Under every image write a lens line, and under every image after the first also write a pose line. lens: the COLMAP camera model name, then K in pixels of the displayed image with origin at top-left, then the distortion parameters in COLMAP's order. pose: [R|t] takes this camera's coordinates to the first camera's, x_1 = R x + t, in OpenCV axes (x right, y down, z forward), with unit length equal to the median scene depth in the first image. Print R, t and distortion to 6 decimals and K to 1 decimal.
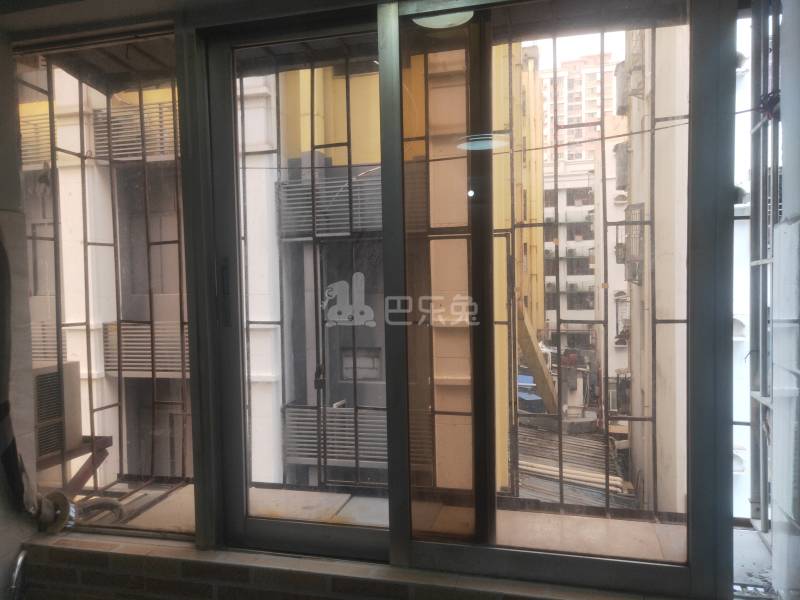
lens RADIAL K [[597.7, 0, 400.0], [0, 597.7, 300.0], [0, 0, 1]] dist [0.032762, -0.004612]
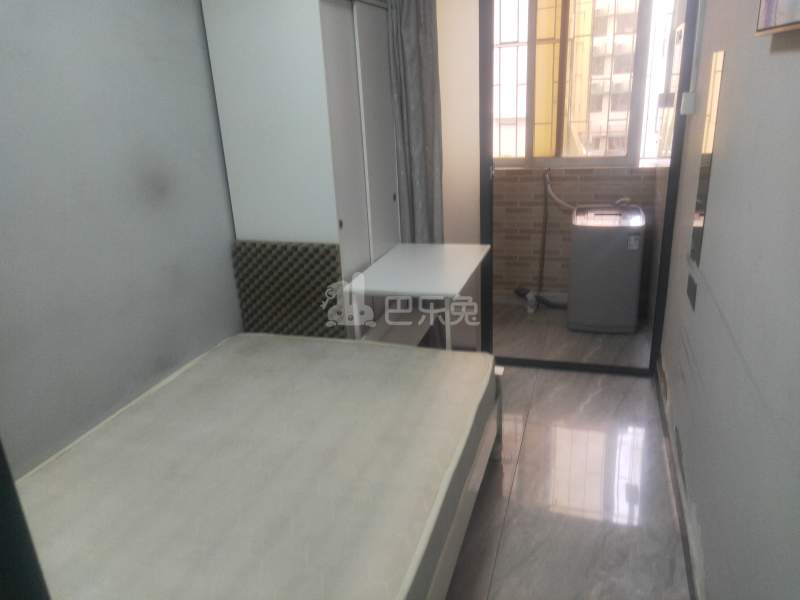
lens RADIAL K [[606.7, 0, 397.3], [0, 606.7, 295.8], [0, 0, 1]] dist [0.034095, 0.002328]
pose [[0.998249, -0.010057, -0.058283, -0.295684], [0.026560, 0.956715, 0.289813, 0.105586], [0.052845, -0.290853, 0.955307, -1.288184]]
